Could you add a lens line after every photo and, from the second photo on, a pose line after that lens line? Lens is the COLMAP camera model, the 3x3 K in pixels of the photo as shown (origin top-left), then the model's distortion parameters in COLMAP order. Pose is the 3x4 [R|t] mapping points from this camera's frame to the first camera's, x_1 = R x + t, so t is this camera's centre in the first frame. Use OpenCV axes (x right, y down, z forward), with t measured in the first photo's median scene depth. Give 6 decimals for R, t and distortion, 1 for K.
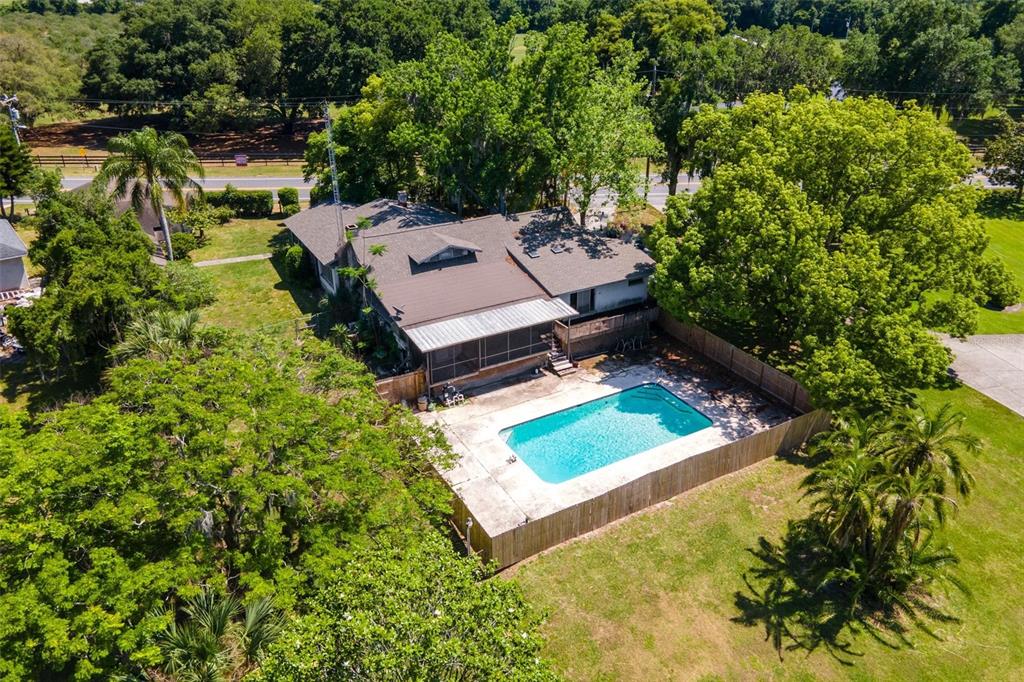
lens RADIAL K [[743.8, 0, 533.4], [0, 743.8, 308.1], [0, 0, 1]] dist [-0.004572, 0.107376]
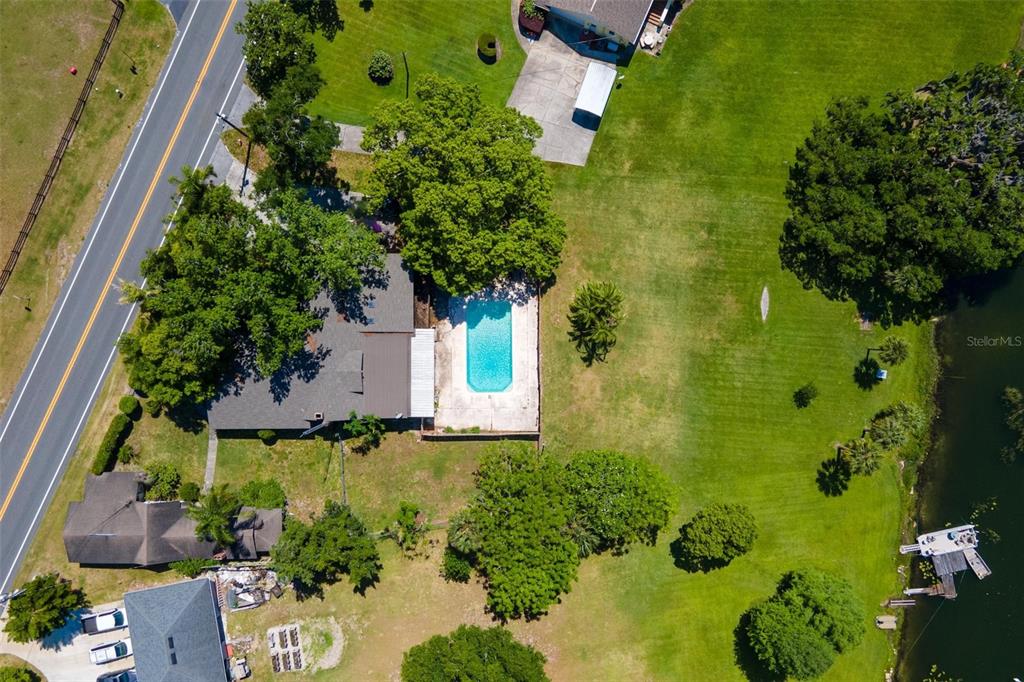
lens RADIAL K [[742.5, 0, 531.2], [0, 742.5, 333.8], [0, 0, 1]] dist [0.038870, 0.000416]
pose [[0.507613, -0.861583, 0.001945, 0.181715], [0.356850, 0.212297, 0.909719, -1.703507], [-0.784211, -0.461091, 0.415221, -0.006631]]
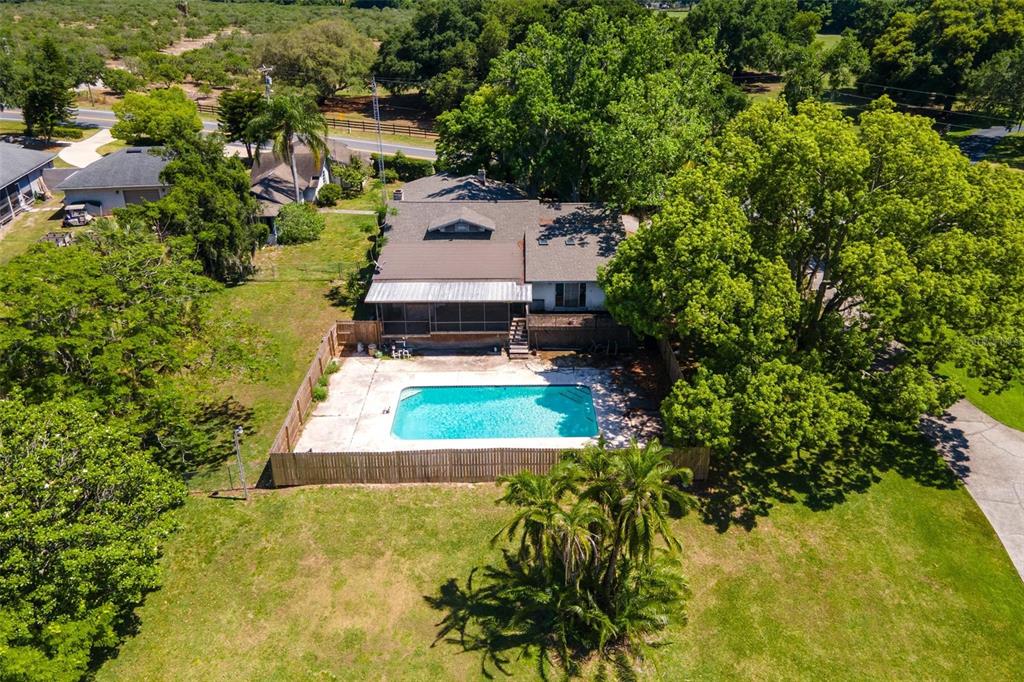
lens RADIAL K [[745.7, 0, 533.8], [0, 745.7, 320.8], [0, 0, 1]] dist [0.034060, 0.000130]
pose [[0.871054, 0.203983, -0.446828, 0.537275], [-0.198740, 0.978265, 0.059165, -0.027962], [0.449184, 0.037267, 0.892662, 0.100250]]
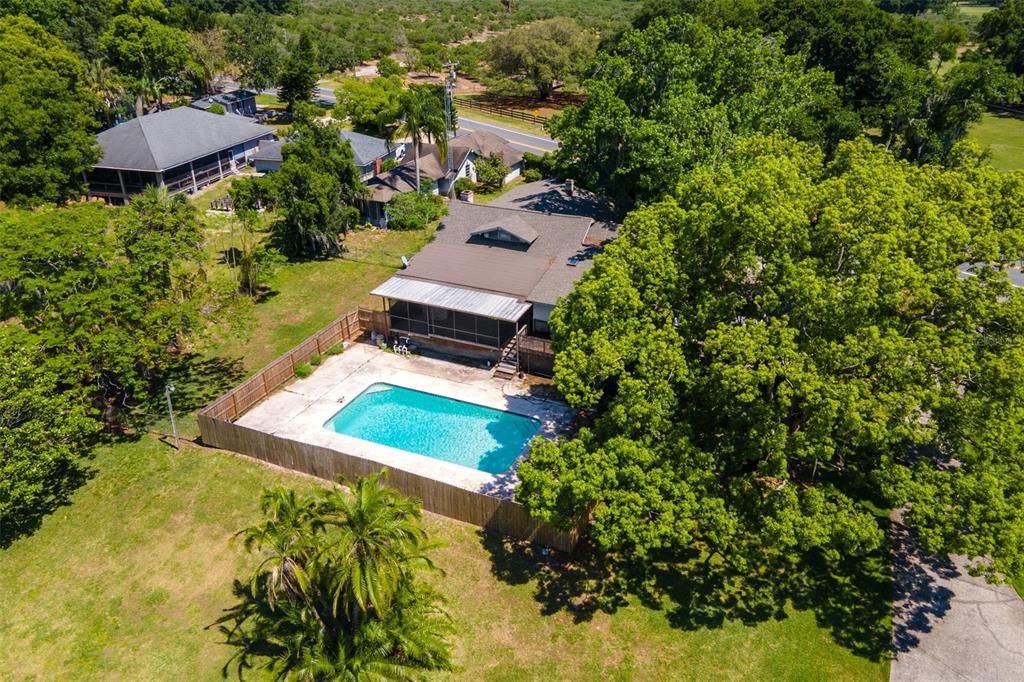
lens RADIAL K [[742.5, 0, 531.2], [0, 742.5, 333.8], [0, 0, 1]] dist [0.038870, 0.000416]
pose [[0.585142, 0.354212, -0.729481, 0.806607], [-0.331075, 0.925523, 0.183836, -0.167139], [0.740269, 0.133943, 0.658834, 0.392667]]
